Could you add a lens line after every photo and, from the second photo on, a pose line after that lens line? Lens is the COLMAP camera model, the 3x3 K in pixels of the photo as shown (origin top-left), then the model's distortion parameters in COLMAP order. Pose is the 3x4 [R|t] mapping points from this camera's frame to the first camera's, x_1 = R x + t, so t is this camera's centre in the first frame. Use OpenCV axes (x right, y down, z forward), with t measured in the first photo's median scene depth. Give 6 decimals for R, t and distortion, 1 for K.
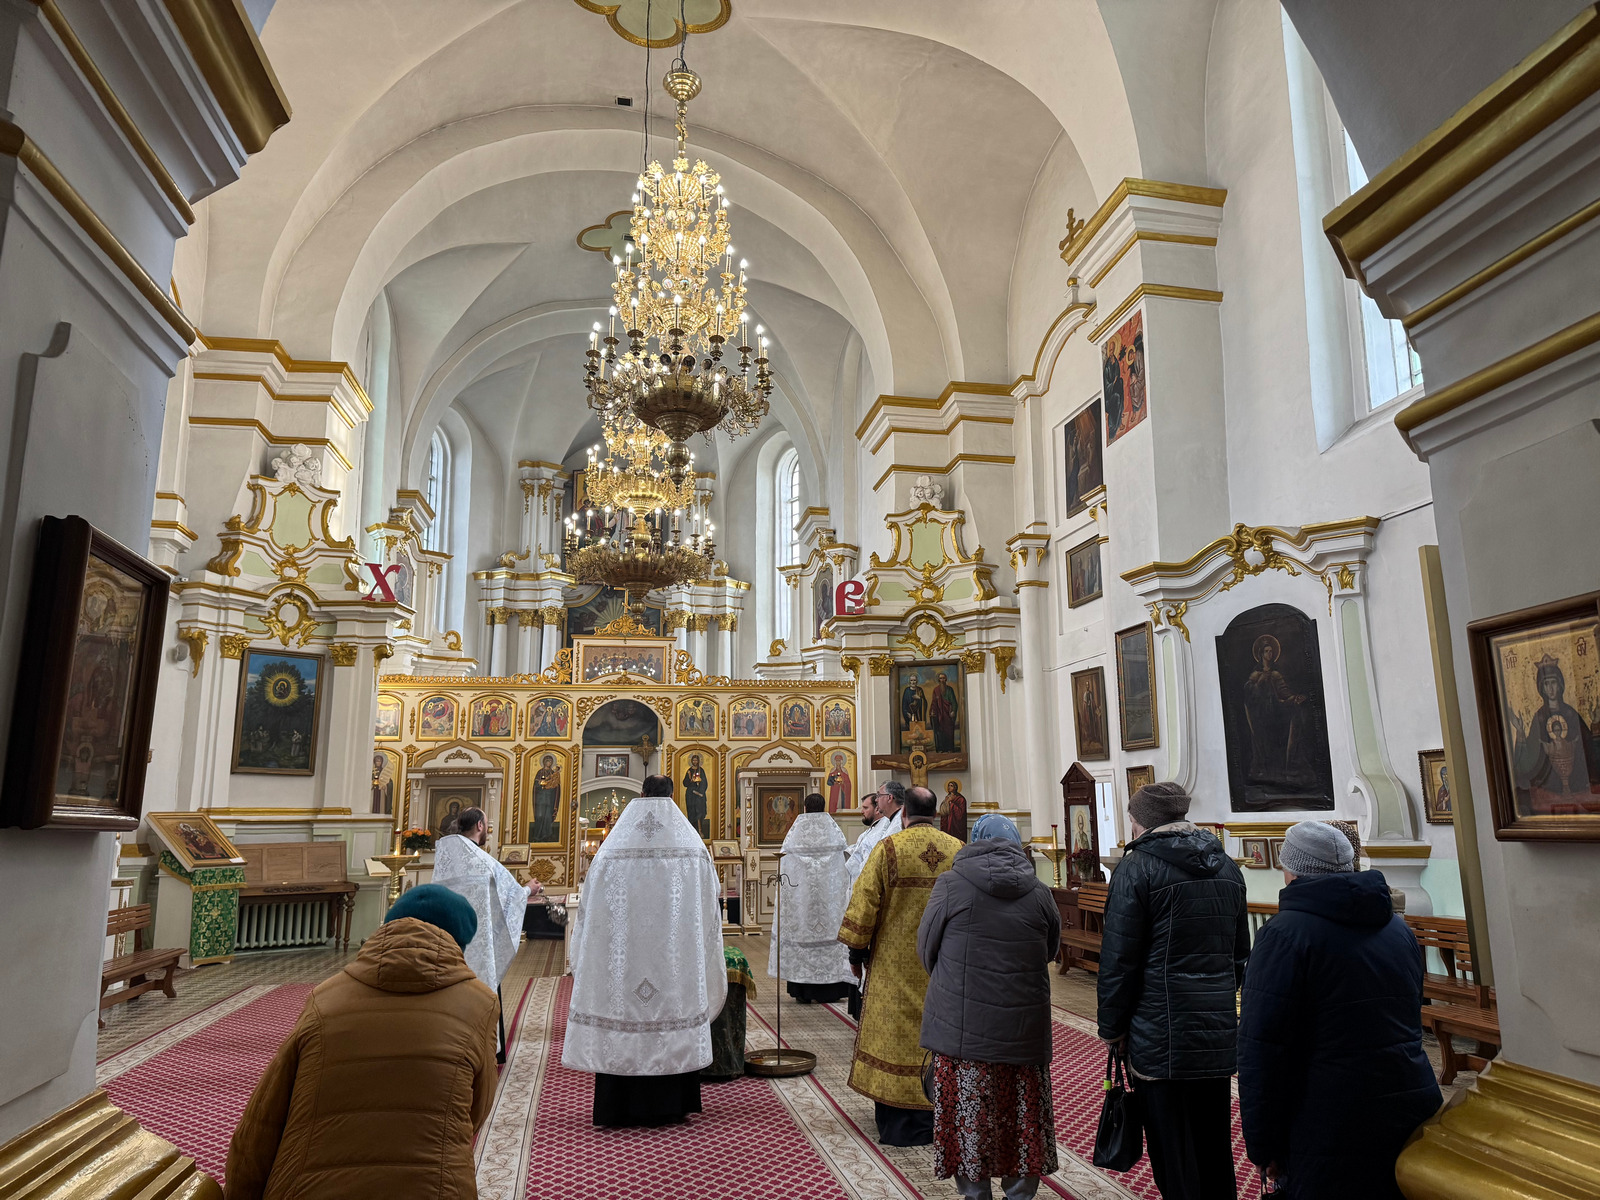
lens RADIAL K [[1106.7, 0, 800.0], [0, 1106.7, 600.0], [0, 0, 1]] dist [0.188866, -0.373840]
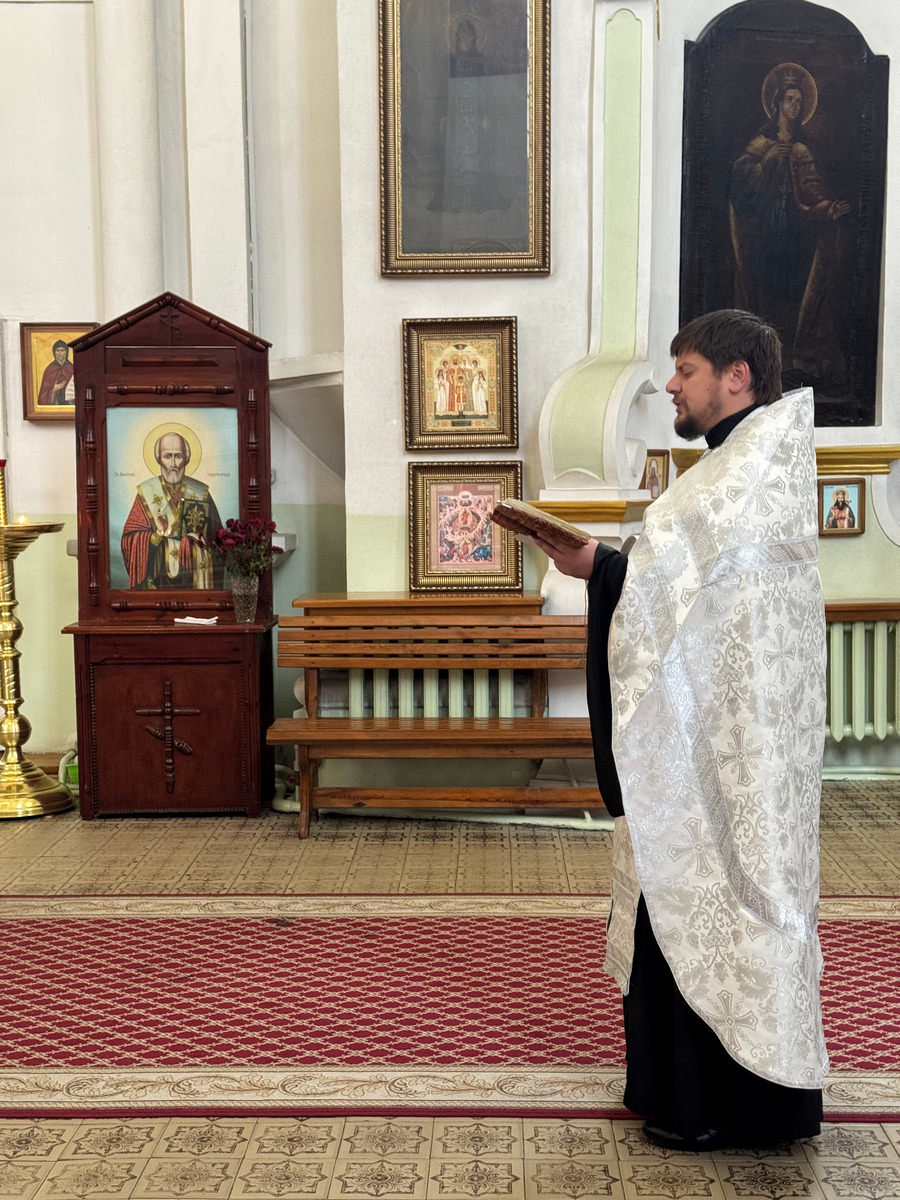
lens RADIAL K [[1660.7, 0, 450.0], [0, 1660.7, 600.0], [0, 0, 1]] dist [0.144576, -0.004506]
pose [[0.205778, -0.070385, 0.976064, -0.211230], [-0.185304, 0.976563, 0.109487, 0.126516], [-0.960894, -0.203399, 0.187913, 0.600374]]
